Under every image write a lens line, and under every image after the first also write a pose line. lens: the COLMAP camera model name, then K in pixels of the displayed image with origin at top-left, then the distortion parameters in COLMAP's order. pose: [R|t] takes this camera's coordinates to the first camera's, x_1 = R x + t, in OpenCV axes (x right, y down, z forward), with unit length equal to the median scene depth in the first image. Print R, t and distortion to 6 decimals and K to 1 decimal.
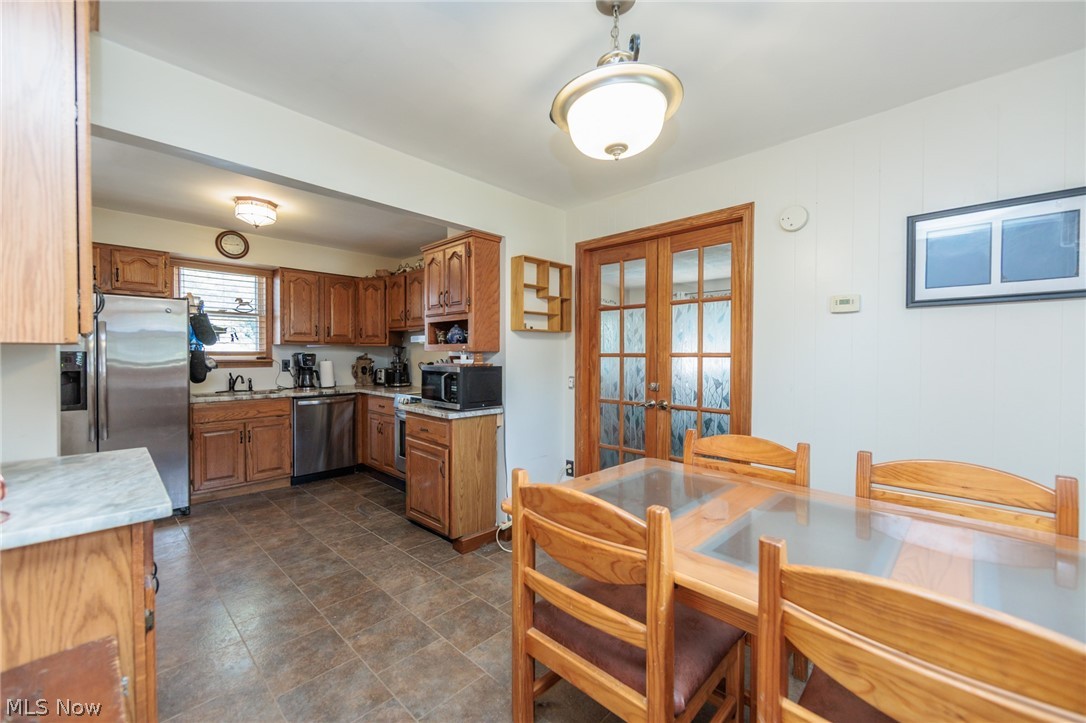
lens RADIAL K [[429.6, 0, 546.8], [0, 429.6, 360.3], [0, 0, 1]] dist [-0.001825, -0.000330]
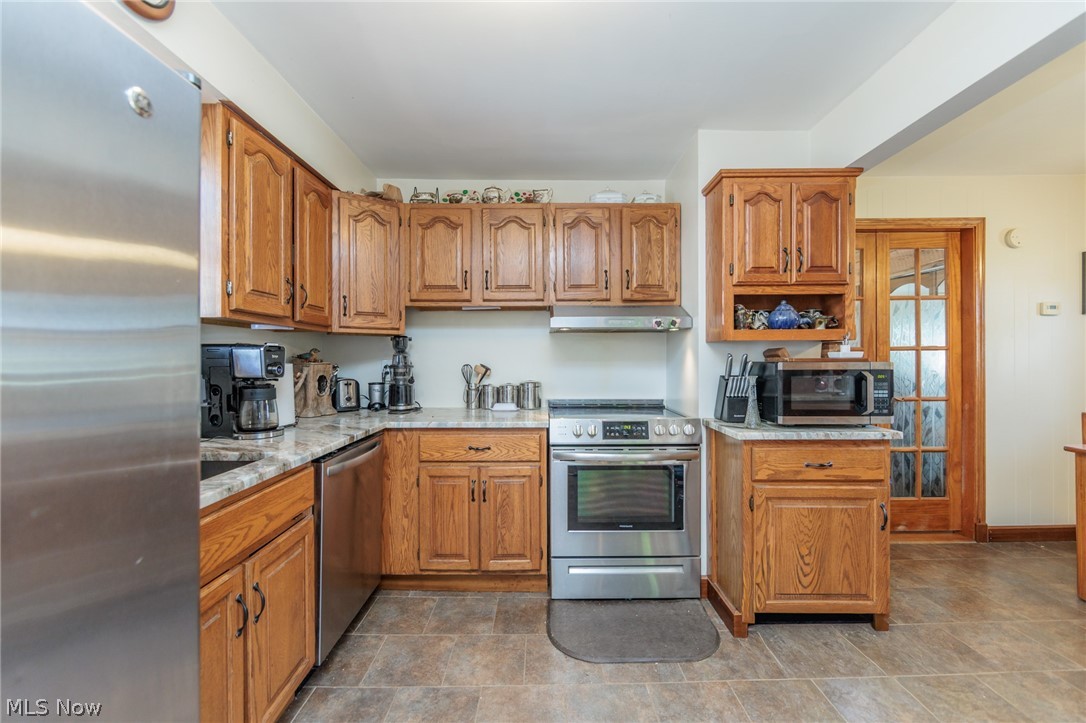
lens RADIAL K [[429.6, 0, 546.8], [0, 429.6, 360.3], [0, 0, 1]] dist [-0.001825, -0.000330]
pose [[0.722570, -0.008623, 0.691244, -1.051159], [0.016802, 0.999846, -0.005091, 0.006866], [-0.691094, 0.015293, 0.722604, 0.865419]]
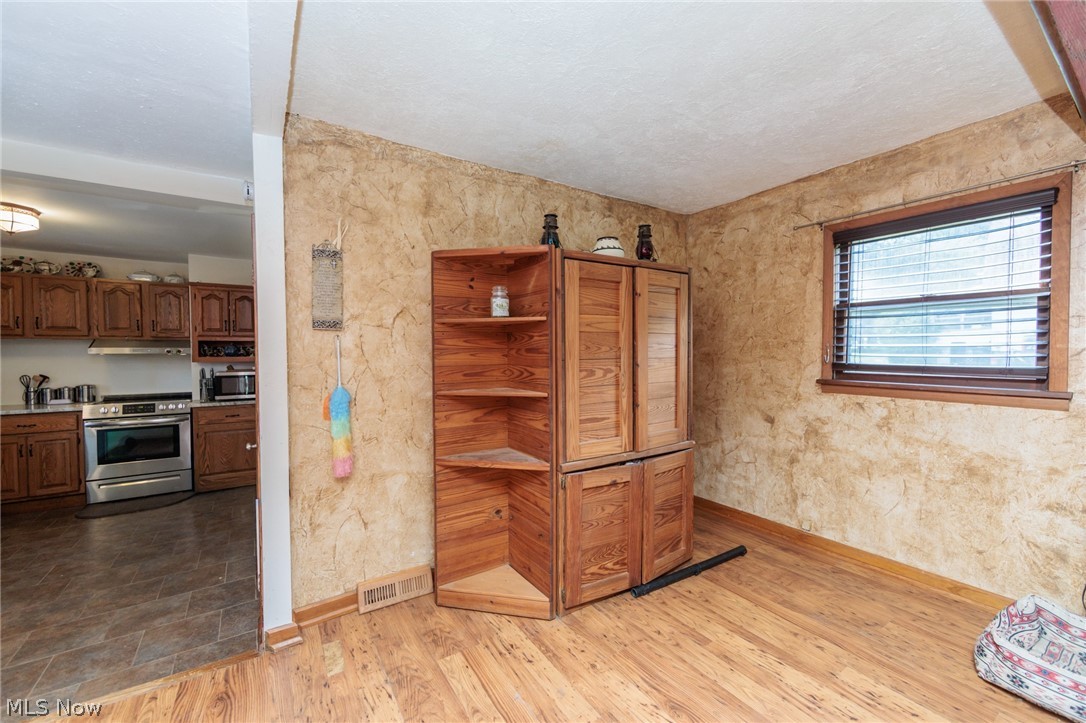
lens RADIAL K [[429.6, 0, 546.8], [0, 429.6, 360.3], [0, 0, 1]] dist [-0.001825, -0.000330]
pose [[0.211195, -0.025939, 0.977100, -1.553398], [0.018363, 0.999577, 0.022566, -0.042566], [-0.977272, 0.013177, 0.211581, -0.346364]]
